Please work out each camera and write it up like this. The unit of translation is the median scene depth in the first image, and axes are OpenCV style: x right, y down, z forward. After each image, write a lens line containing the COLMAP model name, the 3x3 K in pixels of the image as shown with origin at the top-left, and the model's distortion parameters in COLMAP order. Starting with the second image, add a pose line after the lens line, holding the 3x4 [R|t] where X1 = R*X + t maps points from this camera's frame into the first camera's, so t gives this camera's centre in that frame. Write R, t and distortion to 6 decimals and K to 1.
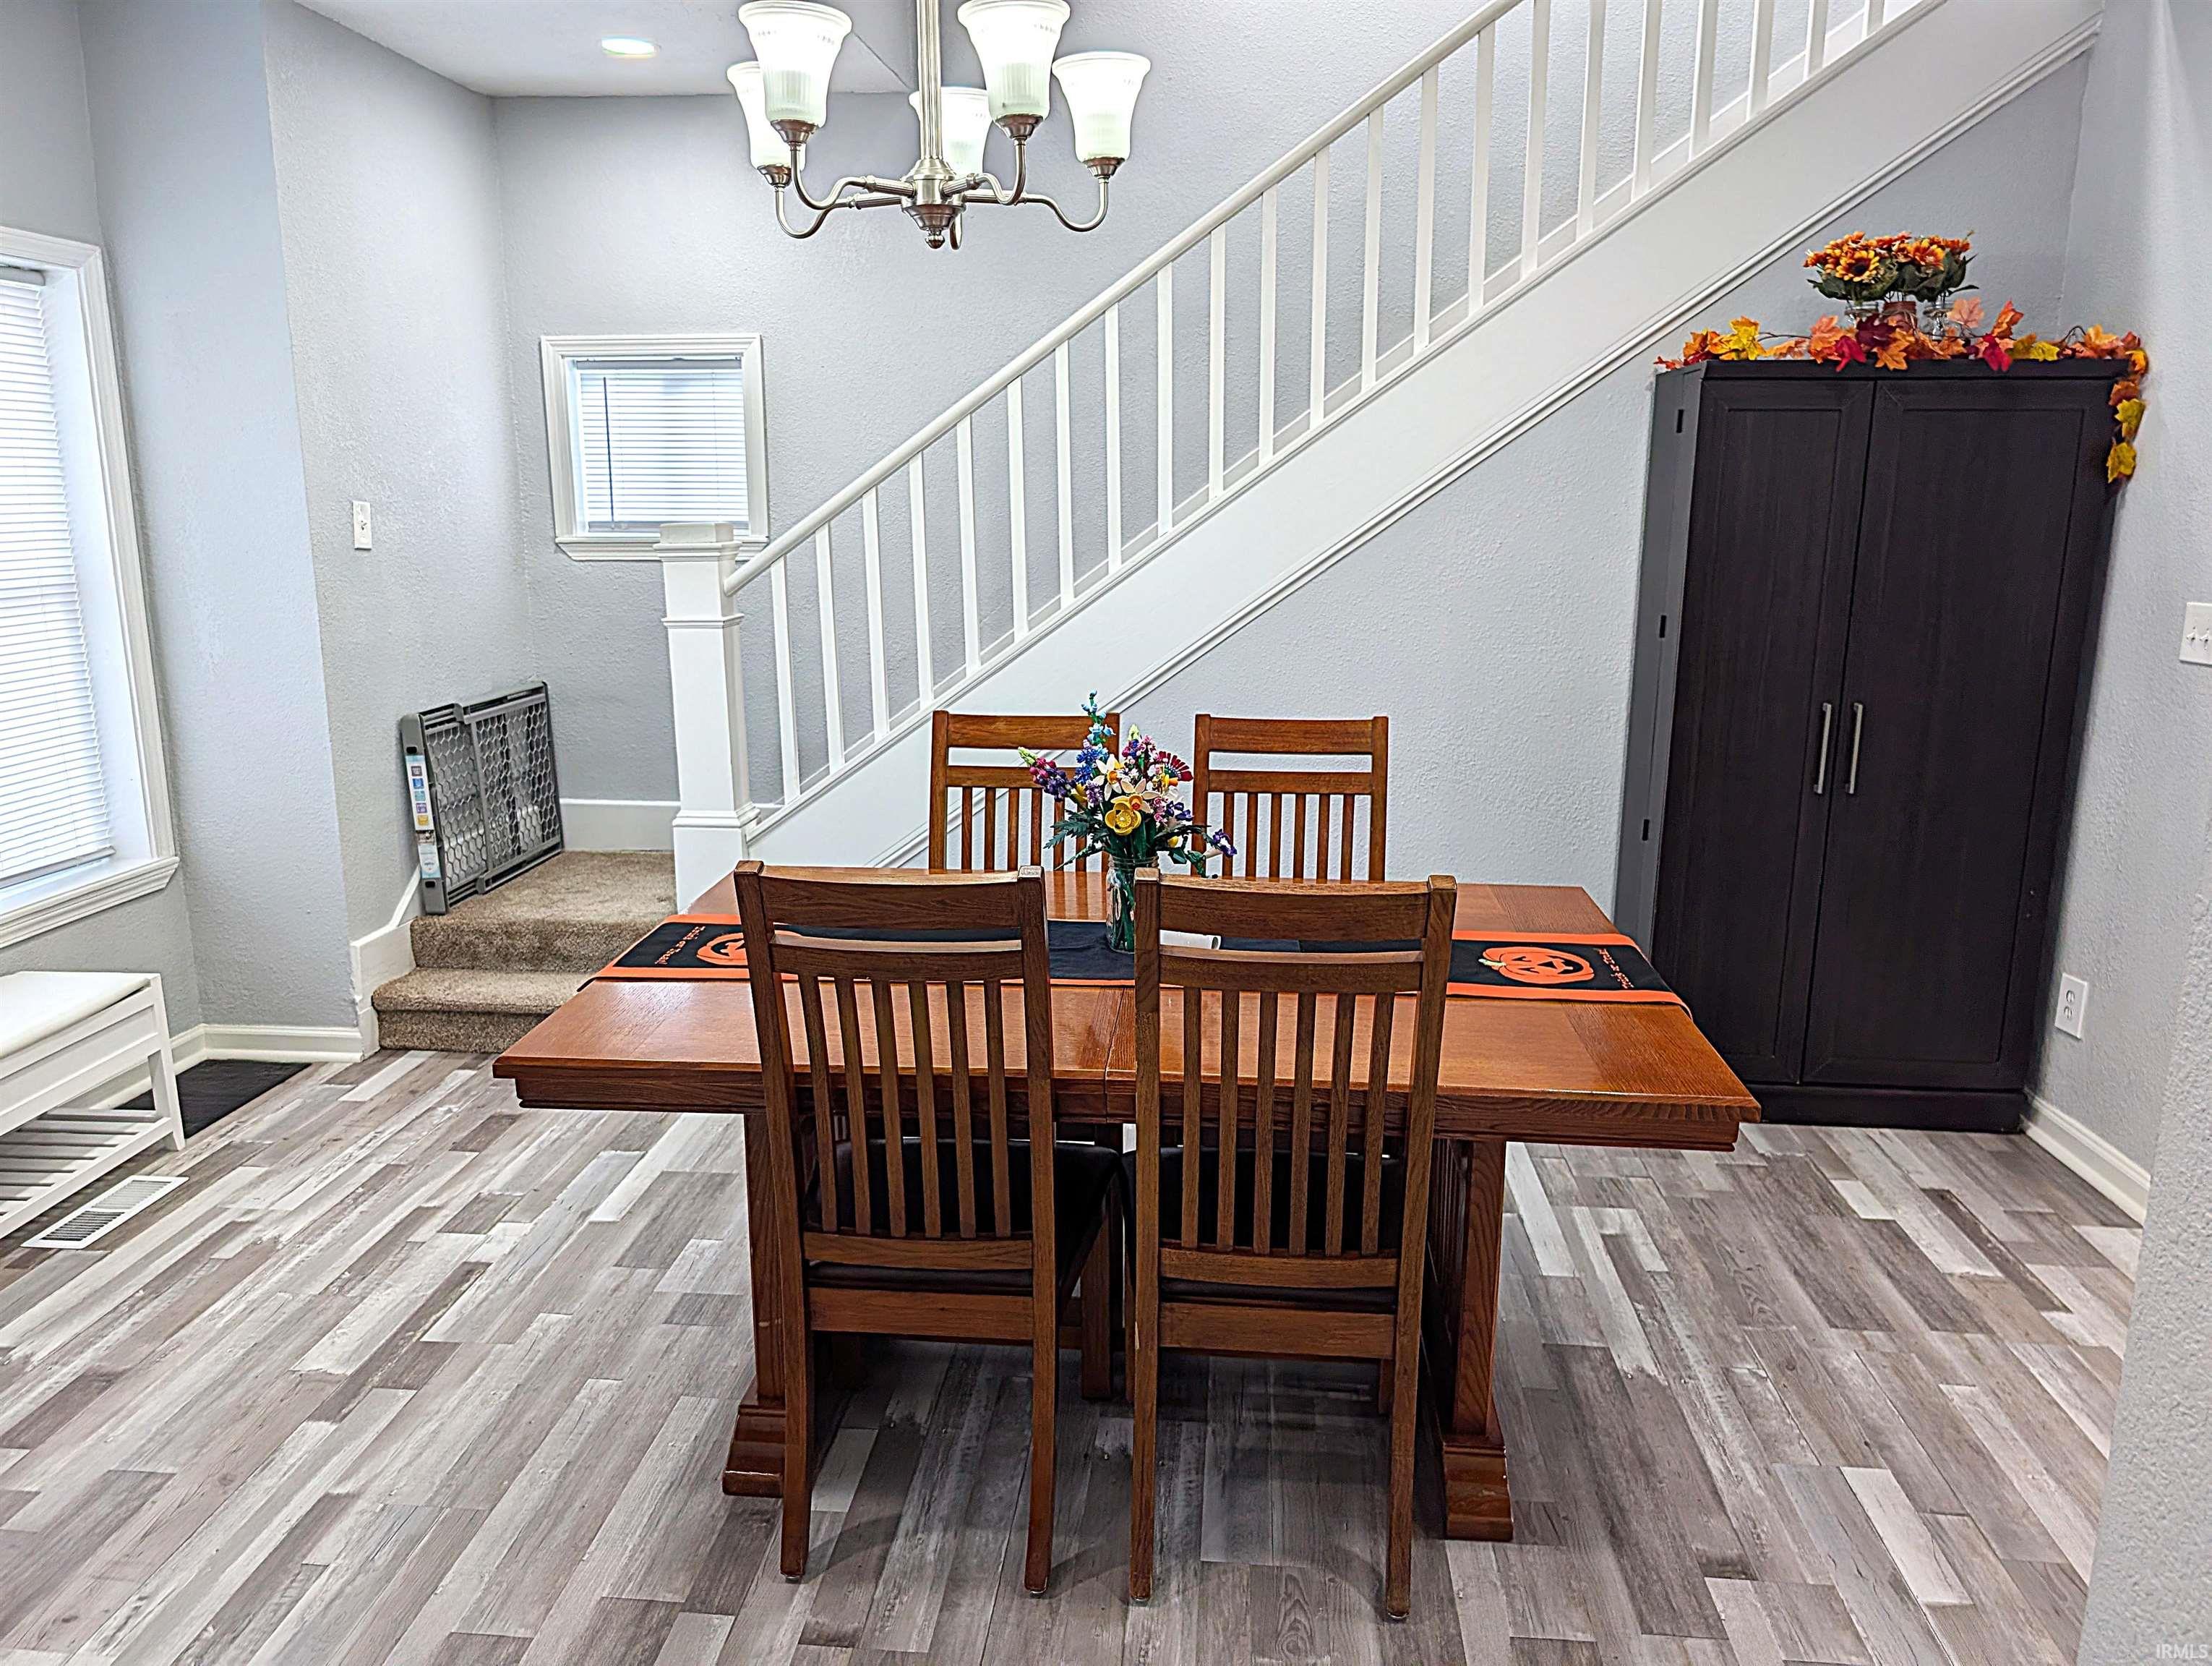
lens RADIAL K [[1588.0, 0, 1099.3], [0, 1588.0, 824.8], [0, 0, 1]] dist [0.010791, -0.005046]
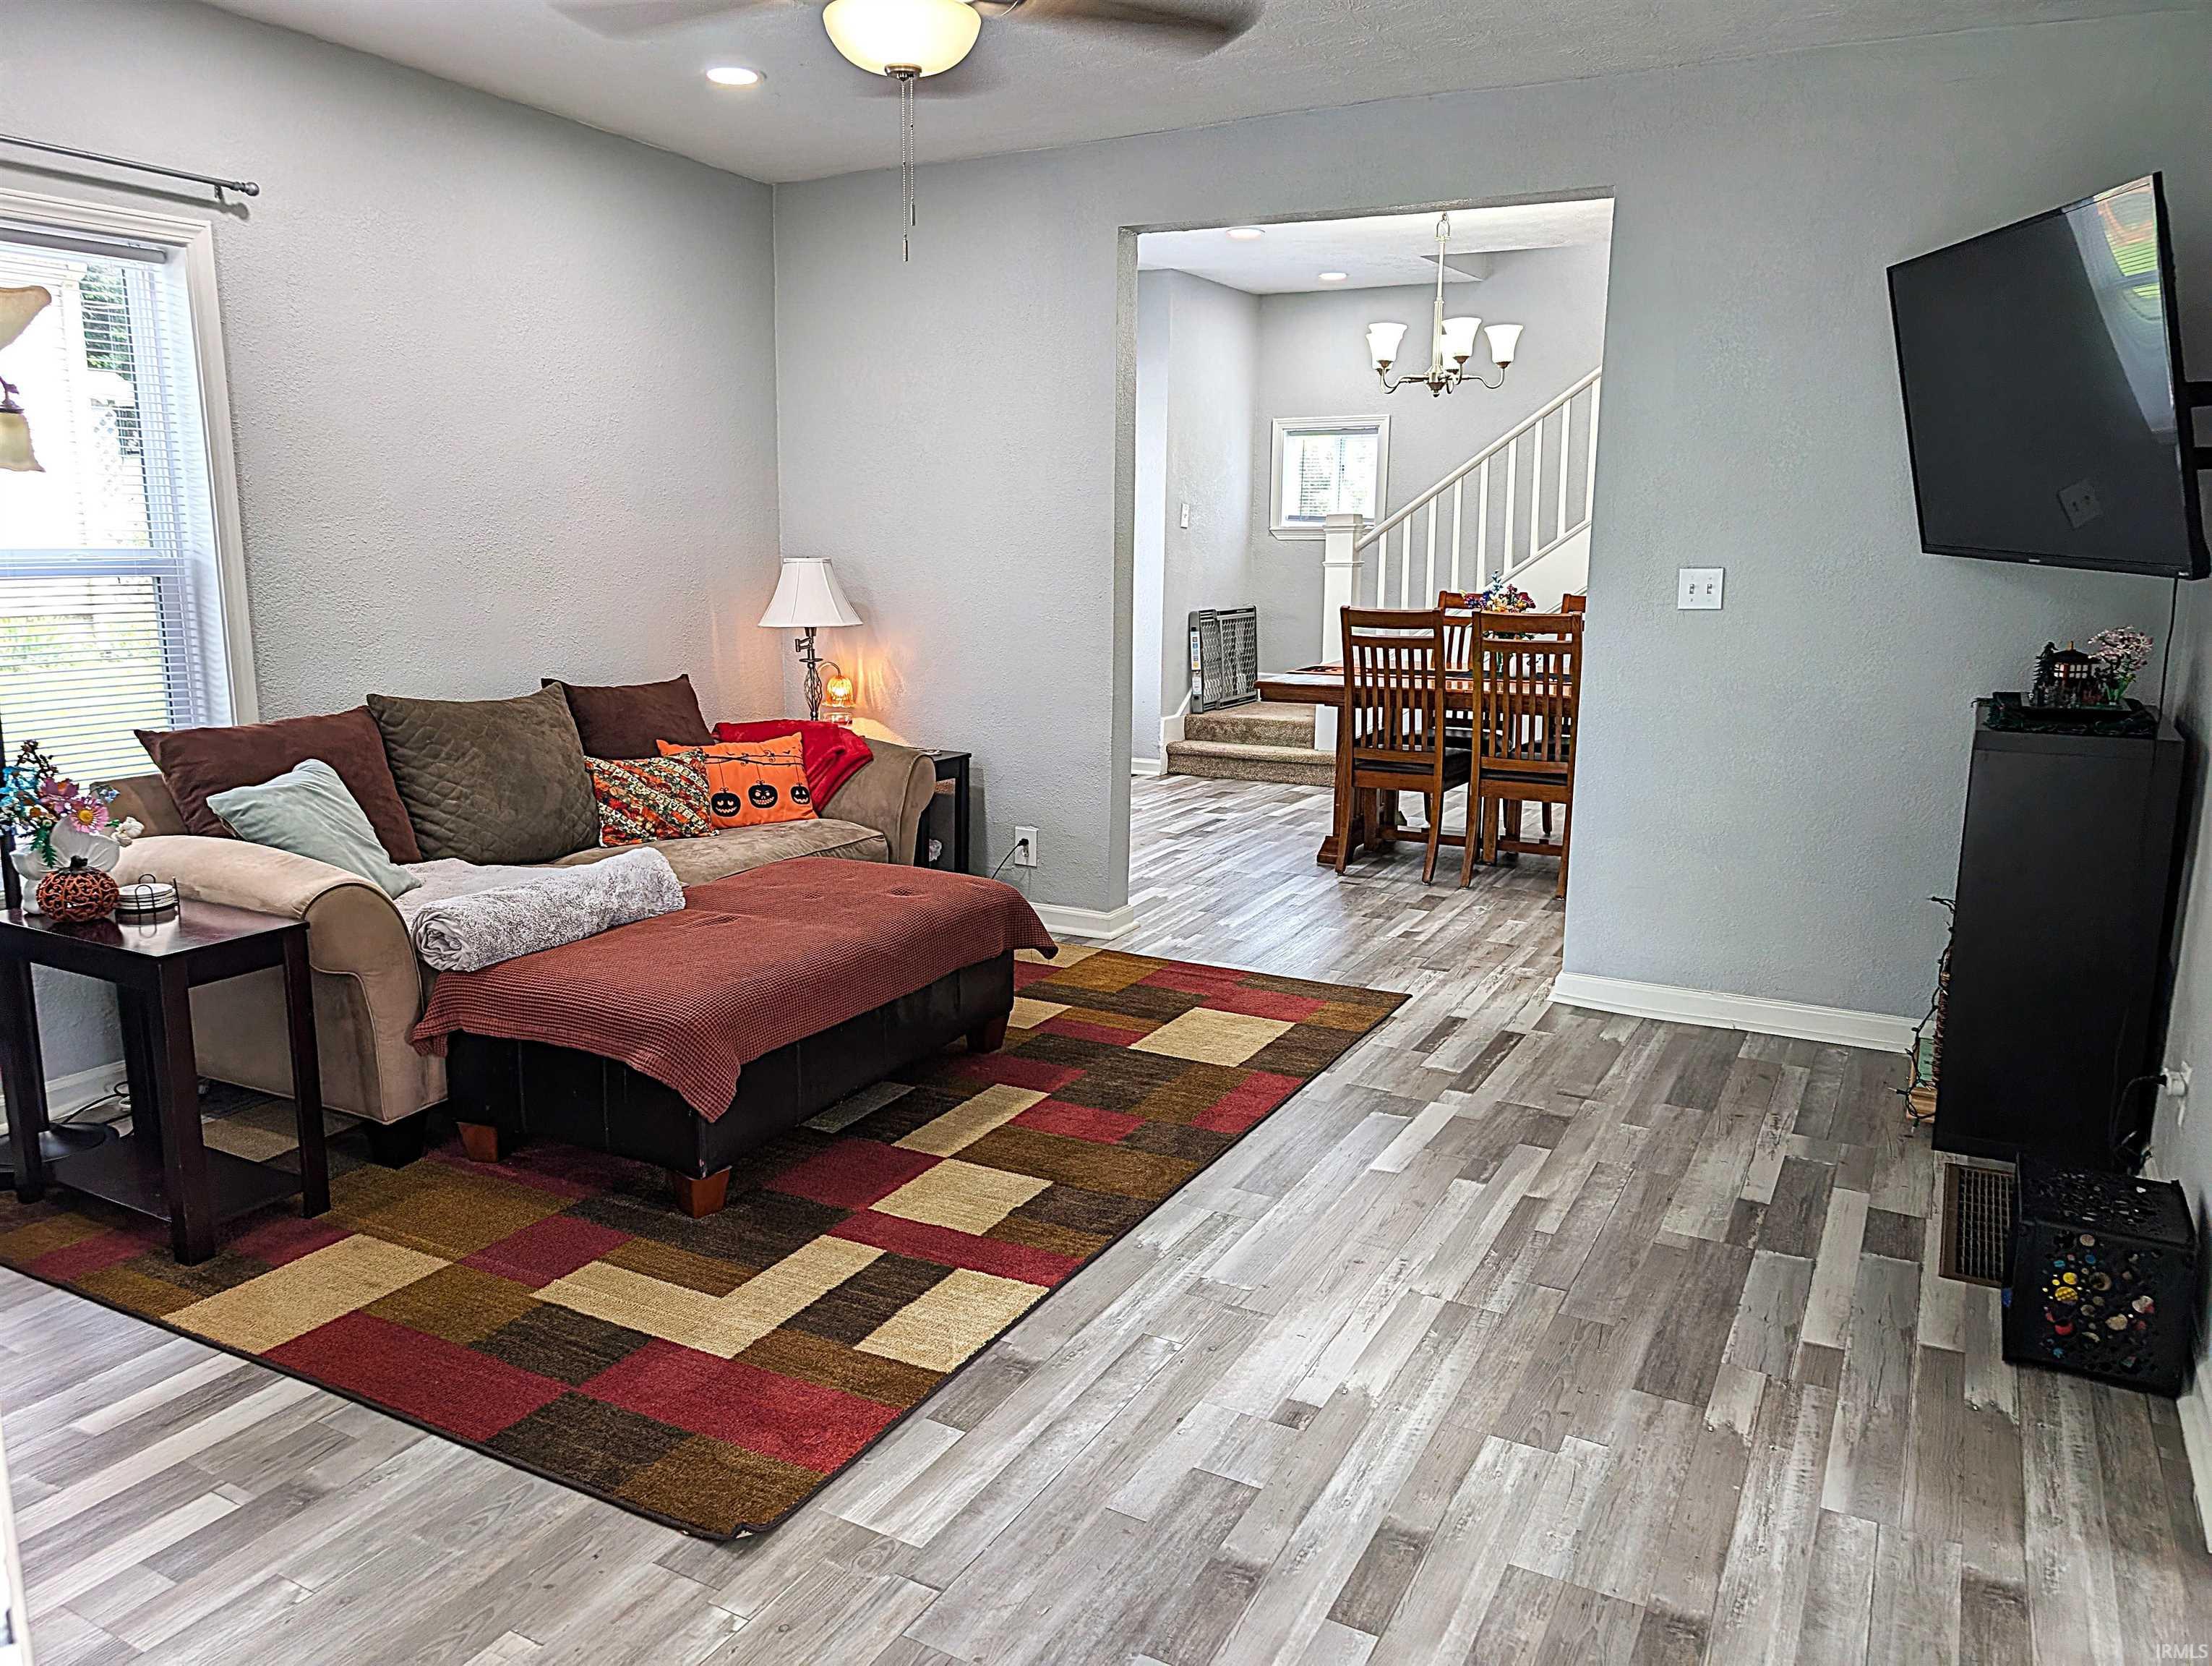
lens RADIAL K [[1588.0, 0, 1099.3], [0, 1588.0, 824.8], [0, 0, 1]] dist [0.010791, -0.005046]
pose [[0.919633, 0.080448, -0.384451, 0.258085], [-0.091099, 0.995796, -0.009540, 0.241310], [0.382067, 0.043797, 0.923096, -0.925281]]
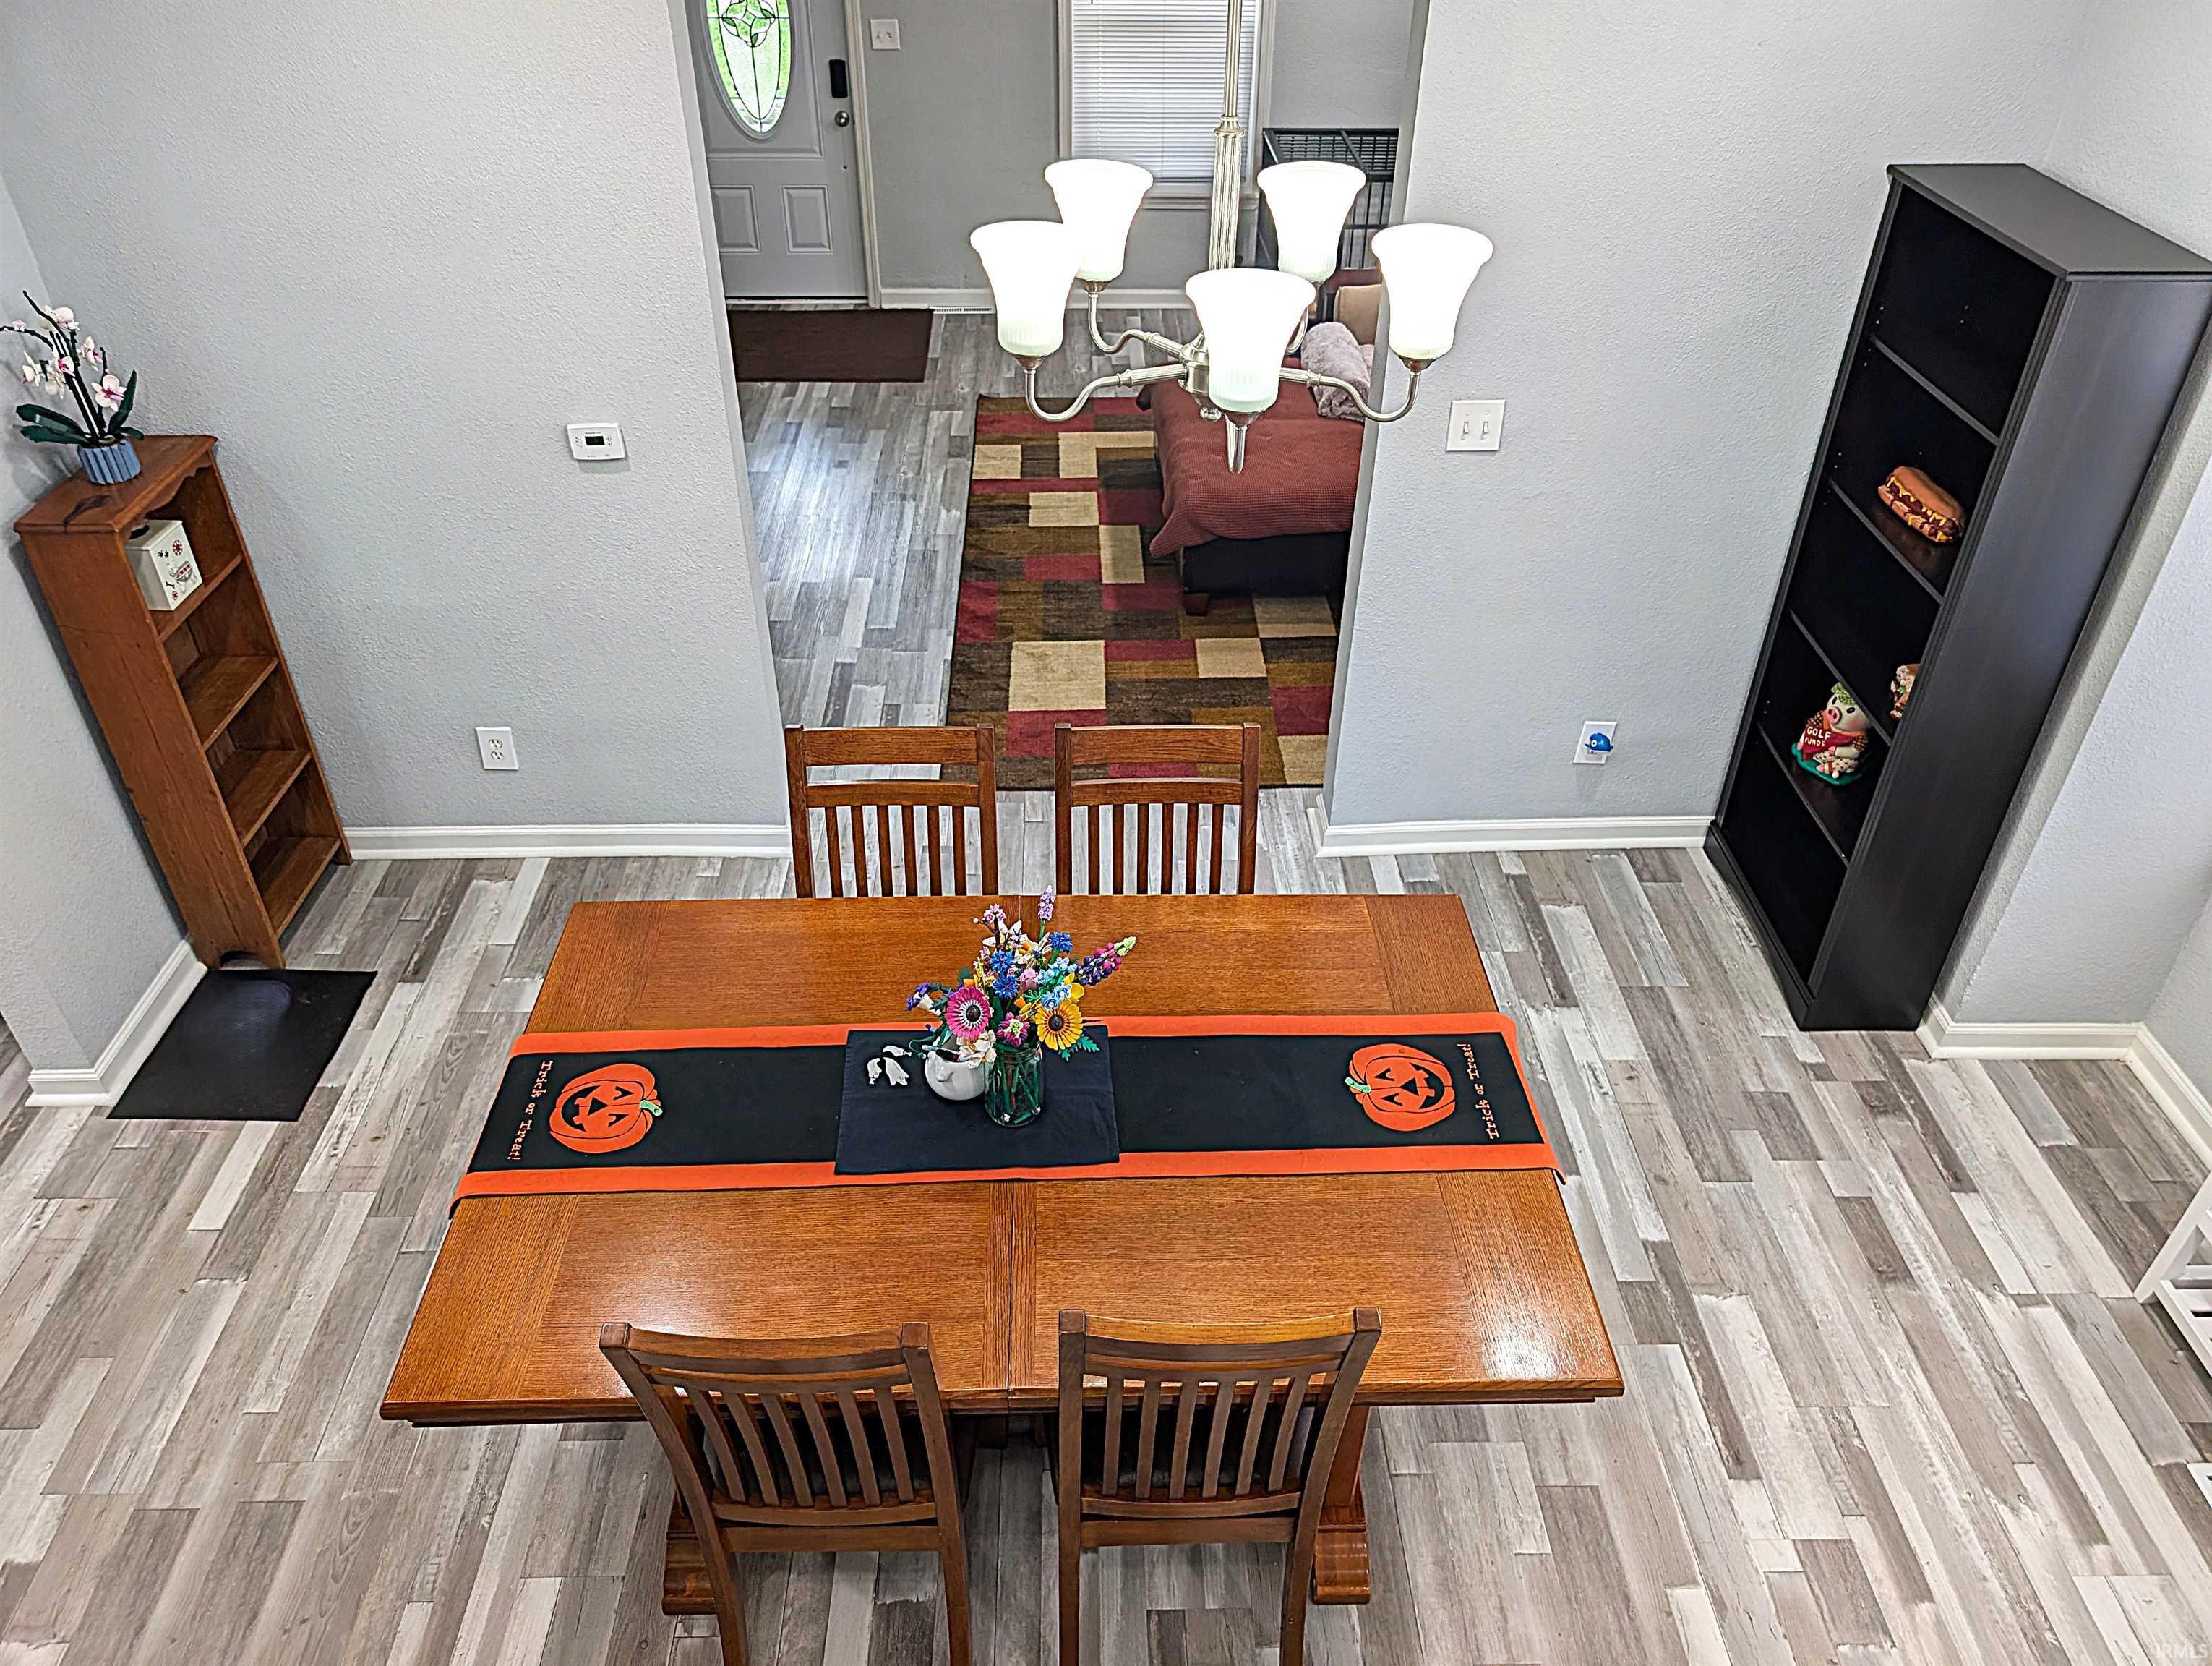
lens RADIAL K [[1588.0, 0, 1099.3], [0, 1588.0, 824.8], [0, 0, 1]] dist [0.010791, -0.005046]
pose [[-0.993600, 0.058010, -0.096924, 0.034656], [-0.034886, 0.658514, 0.751759, -0.490484], [0.107436, 0.750329, -0.652276, 0.965110]]
